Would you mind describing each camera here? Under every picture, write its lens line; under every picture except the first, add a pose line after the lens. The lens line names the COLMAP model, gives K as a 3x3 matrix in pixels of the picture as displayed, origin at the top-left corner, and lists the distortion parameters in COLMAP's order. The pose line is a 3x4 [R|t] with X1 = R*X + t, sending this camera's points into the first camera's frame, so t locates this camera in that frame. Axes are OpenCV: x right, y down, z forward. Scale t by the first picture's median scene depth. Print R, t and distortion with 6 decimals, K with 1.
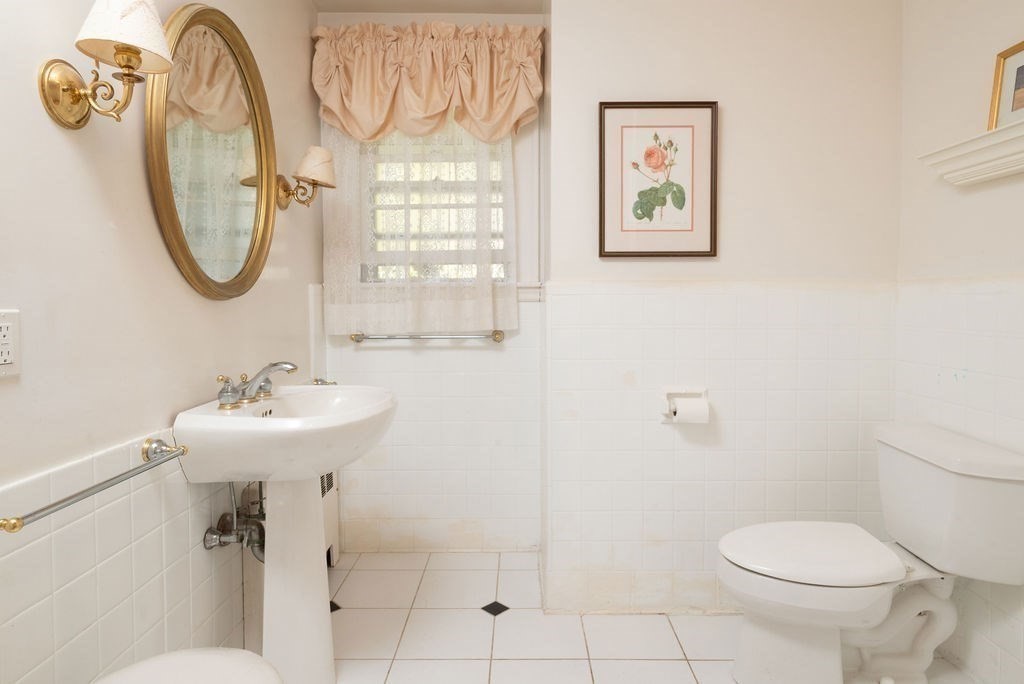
lens RADIAL K [[598.3, 0, 530.8], [0, 598.3, 330.6], [0, 0, 1]] dist [-0.001665, 0.002882]
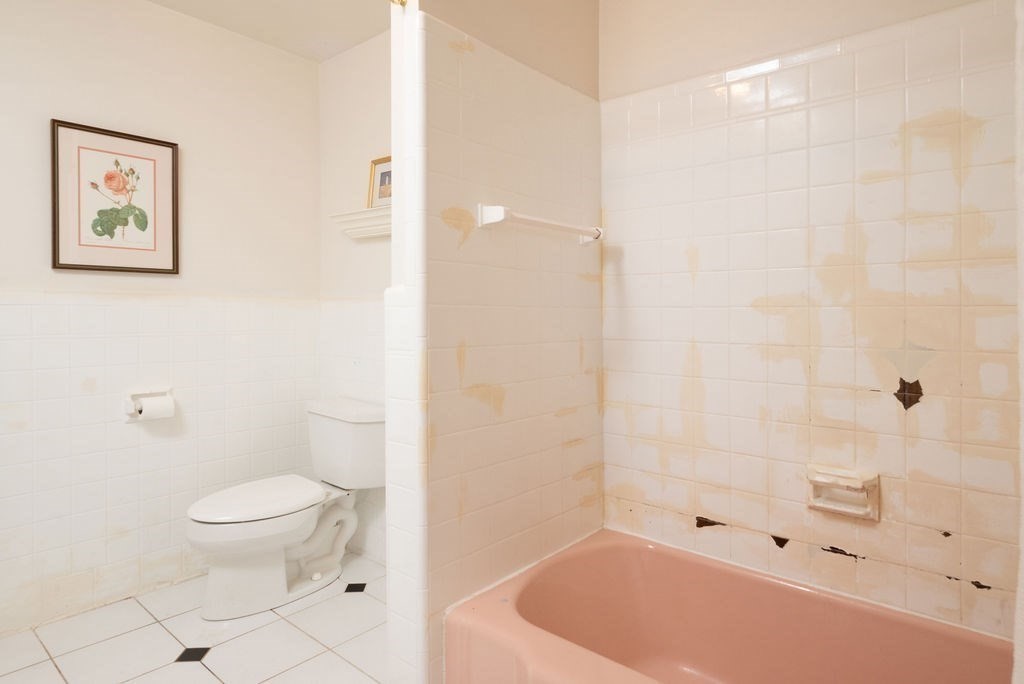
lens RADIAL K [[598.3, 0, 533.1], [0, 598.3, 317.0], [0, 0, 1]] dist [-0.001665, 0.002882]
pose [[0.646659, -0.001378, 0.762778, -0.136124], [0.027433, 0.999393, -0.021451, 0.004549], [-0.762286, 0.034797, 0.646305, -0.288091]]
